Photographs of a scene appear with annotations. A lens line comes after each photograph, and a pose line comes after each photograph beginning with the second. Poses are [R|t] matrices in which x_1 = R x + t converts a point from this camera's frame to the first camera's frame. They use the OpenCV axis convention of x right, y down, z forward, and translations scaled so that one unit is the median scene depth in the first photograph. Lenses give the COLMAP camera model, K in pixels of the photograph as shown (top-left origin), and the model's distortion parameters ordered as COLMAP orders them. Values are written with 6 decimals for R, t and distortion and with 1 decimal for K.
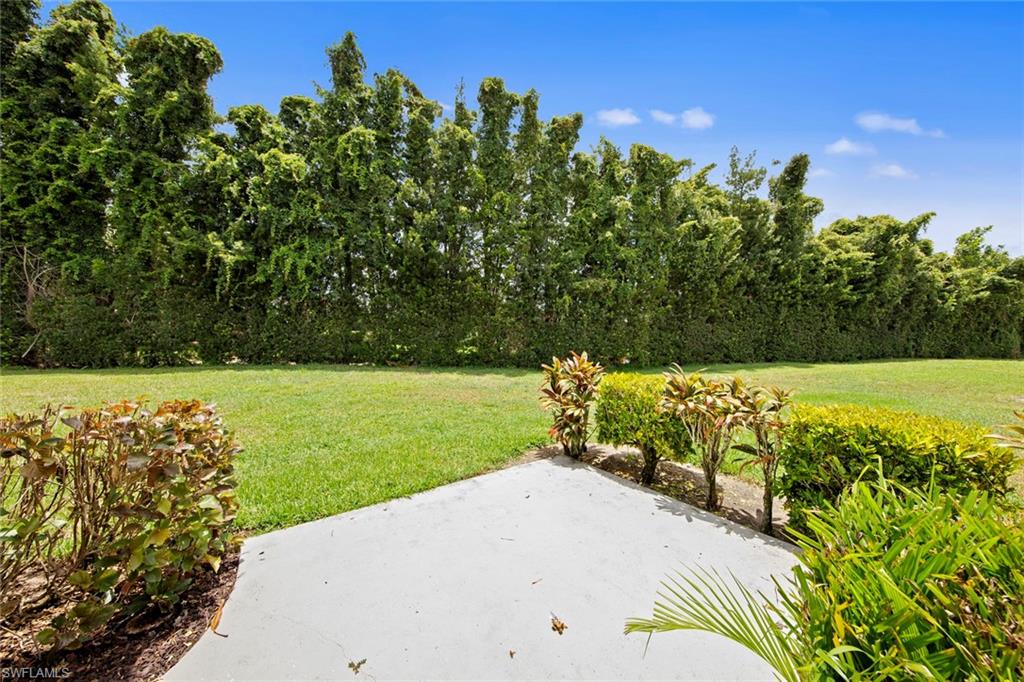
lens RADIAL K [[323.1, 0, 508.2], [0, 323.1, 338.7], [0, 0, 1]] dist [-0.005679, -0.001117]
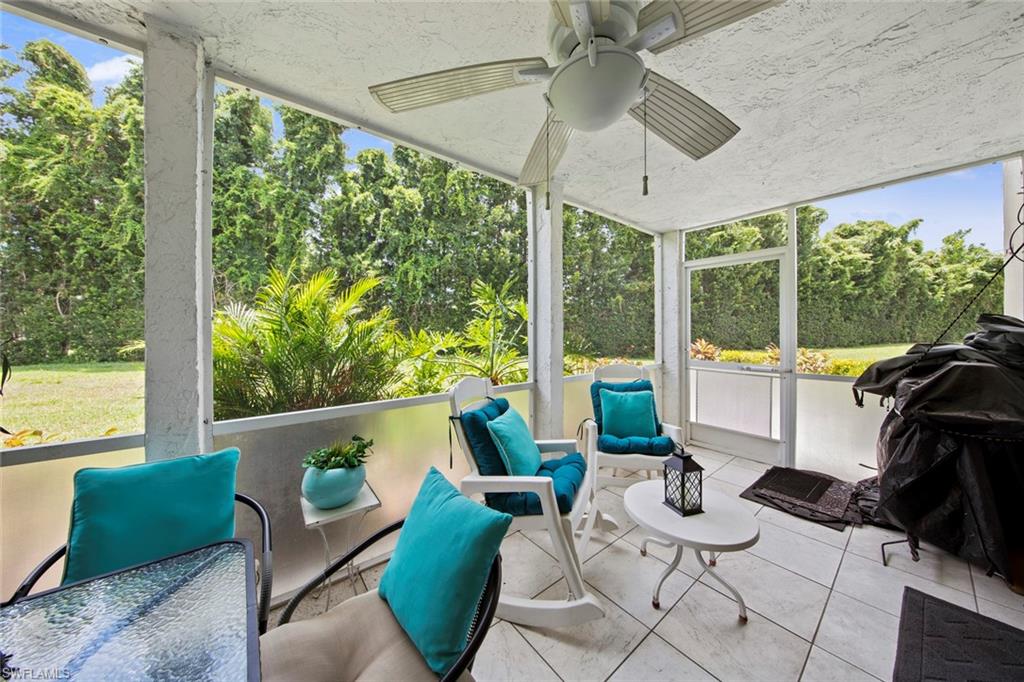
lens RADIAL K [[323.1, 0, 511.8], [0, 323.1, 331.5], [0, 0, 1]] dist [-0.005679, -0.001117]
pose [[0.999838, -0.017968, 0.000862, -0.196447], [0.017973, 0.999819, -0.006278, 0.001498], [-0.000749, 0.006292, 0.999980, -0.183192]]
